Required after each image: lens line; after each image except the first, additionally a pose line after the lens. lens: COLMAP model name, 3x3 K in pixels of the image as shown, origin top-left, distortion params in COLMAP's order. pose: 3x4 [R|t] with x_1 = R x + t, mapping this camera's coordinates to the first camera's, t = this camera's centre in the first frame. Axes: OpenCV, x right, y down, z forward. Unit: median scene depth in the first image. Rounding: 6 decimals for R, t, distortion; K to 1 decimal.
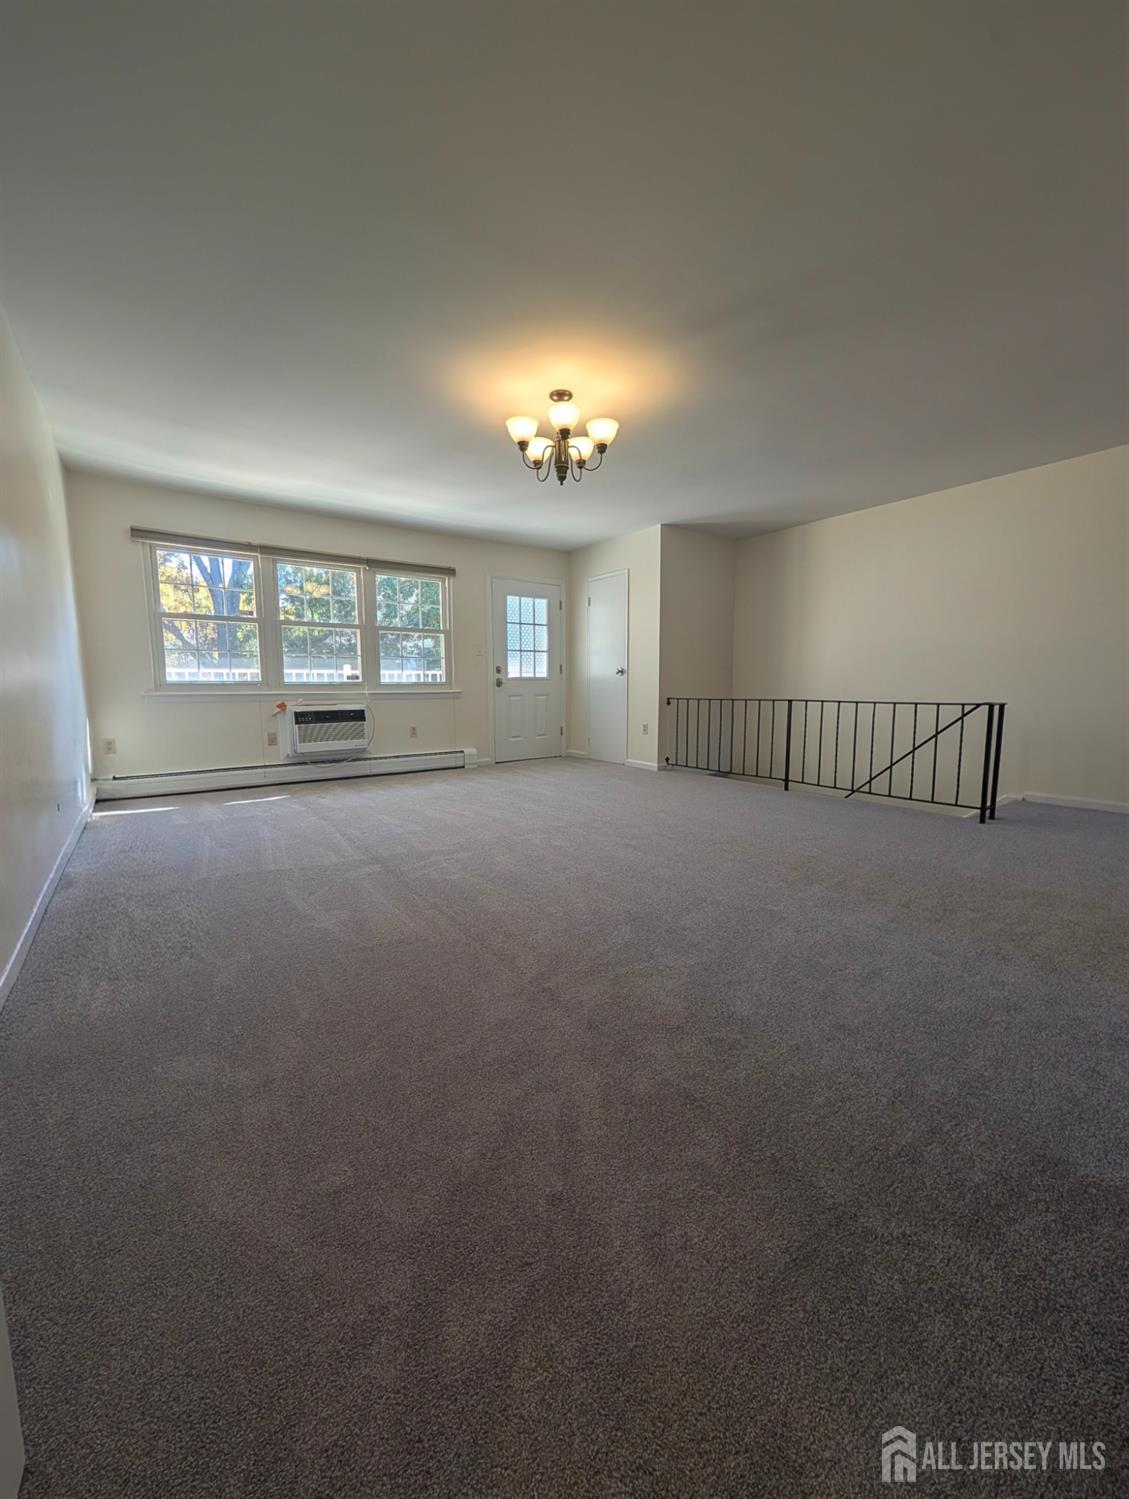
lens RADIAL K [[568.6, 0, 551.6], [0, 568.6, 746.7], [0, 0, 1]] dist [-0.001083, -0.000176]
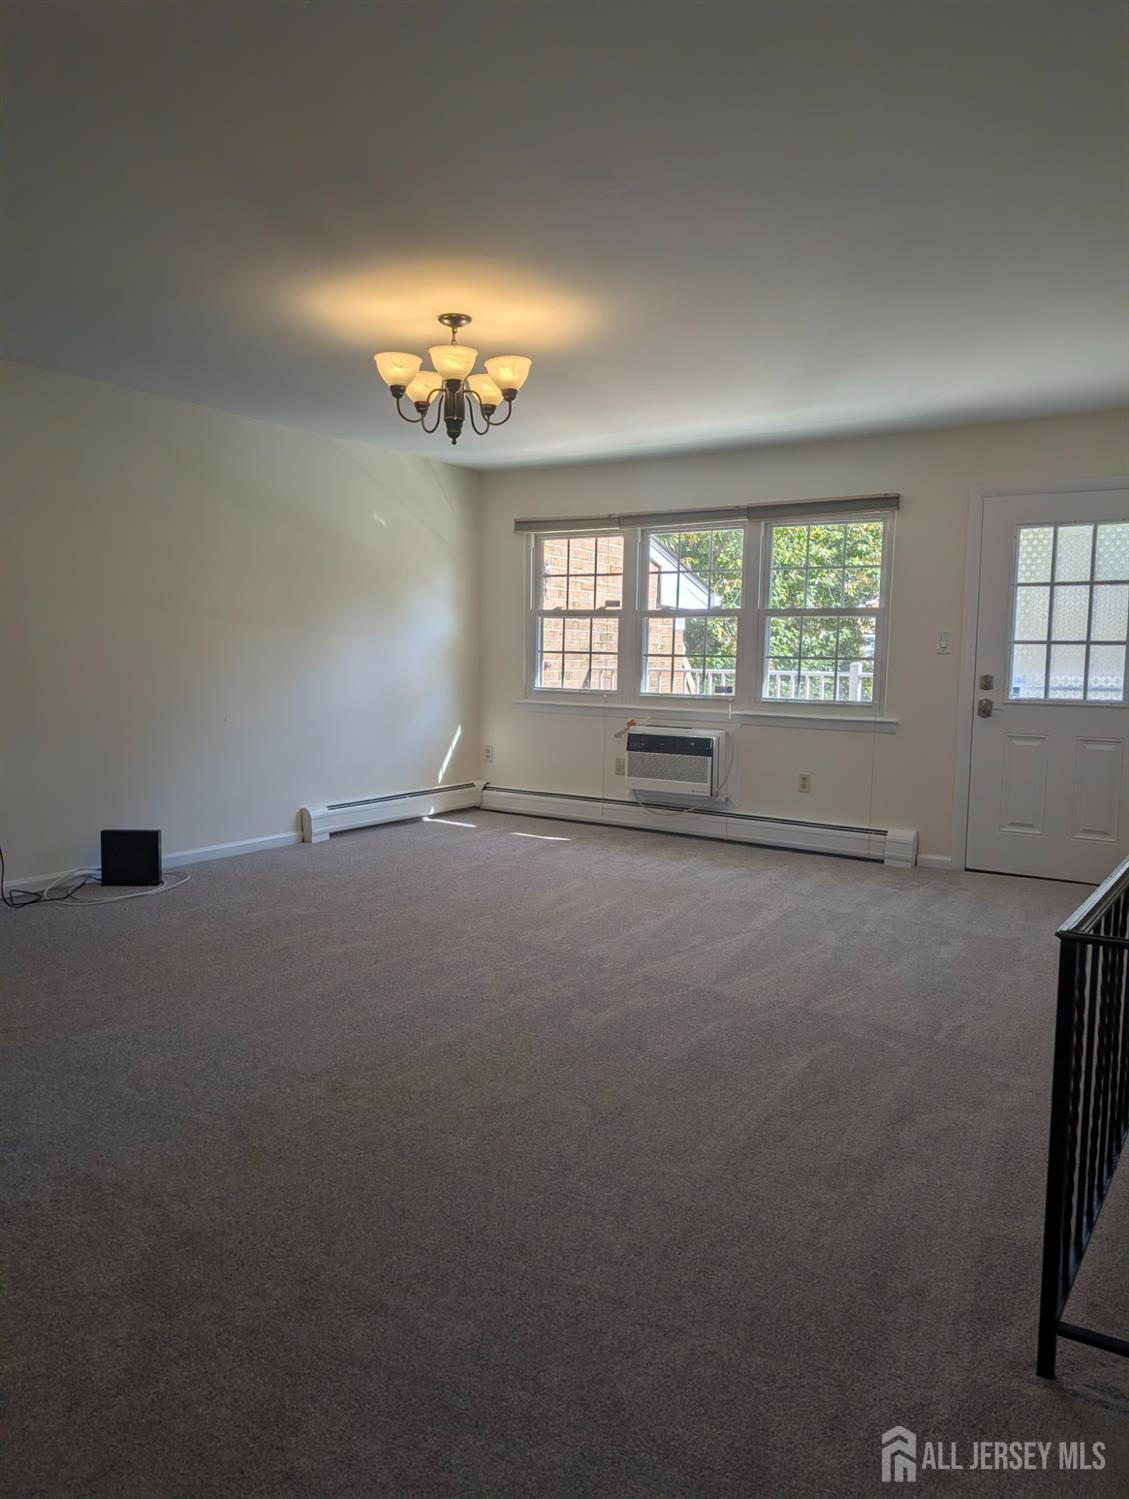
lens RADIAL K [[1079.9, 0, 564.5], [0, 1079.9, 749.5], [0, 0, 1]] dist [0.041188, -0.041286]
pose [[0.338358, 0.097692, -0.935933, 0.735331], [-0.118967, 0.991057, 0.060437, -0.101365], [0.933467, 0.090896, 0.346954, 0.378801]]
